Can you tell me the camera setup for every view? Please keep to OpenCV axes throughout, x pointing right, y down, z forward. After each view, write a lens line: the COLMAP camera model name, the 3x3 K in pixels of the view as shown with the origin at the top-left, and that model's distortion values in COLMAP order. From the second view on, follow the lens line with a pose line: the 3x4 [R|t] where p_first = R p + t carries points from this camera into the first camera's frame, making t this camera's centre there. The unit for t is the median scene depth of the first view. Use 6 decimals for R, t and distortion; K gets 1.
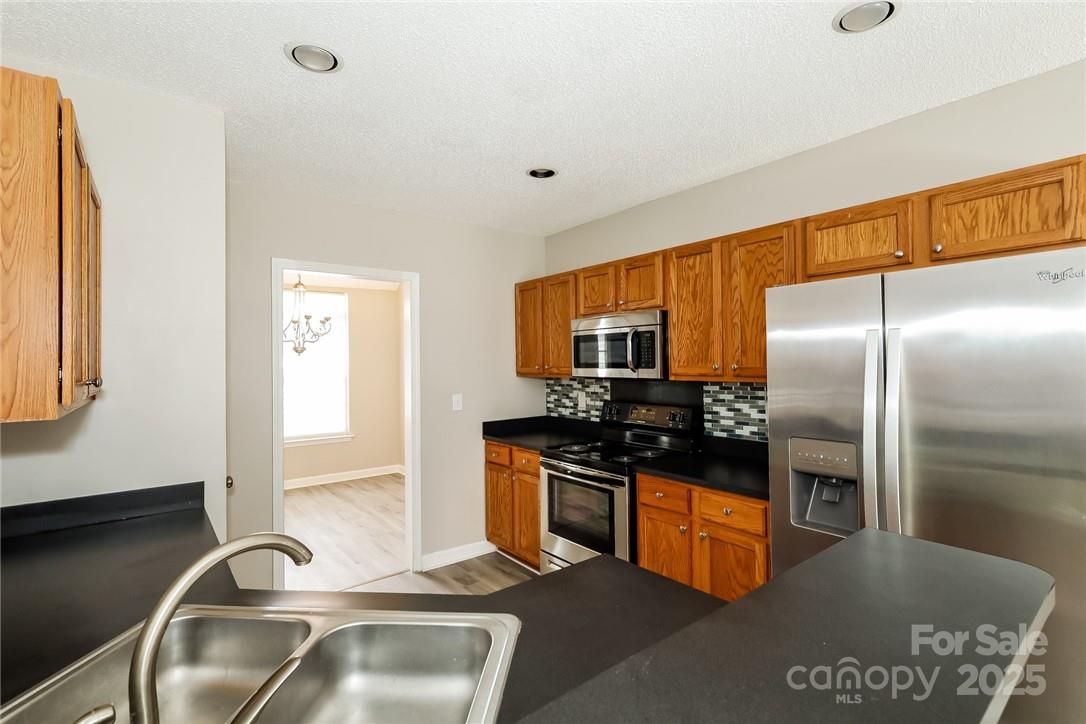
lens RADIAL K [[502.9, 0, 540.0], [0, 502.9, 356.9], [0, 0, 1]] dist [0.001450, 0.000808]
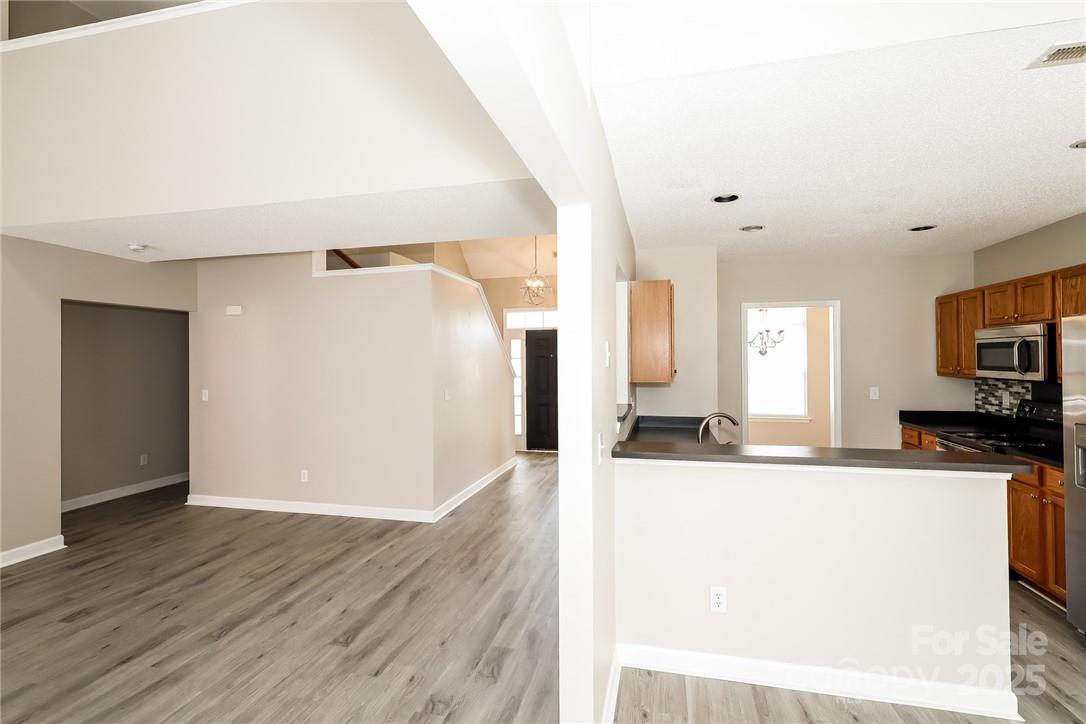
lens RADIAL K [[502.9, 0, 540.0], [0, 502.9, 356.9], [0, 0, 1]] dist [0.001450, 0.000808]
pose [[0.618773, 0.005554, -0.785550, 0.326258], [0.004315, 0.999936, 0.010469, -0.023142], [0.785558, -0.009867, 0.618709, -0.505203]]
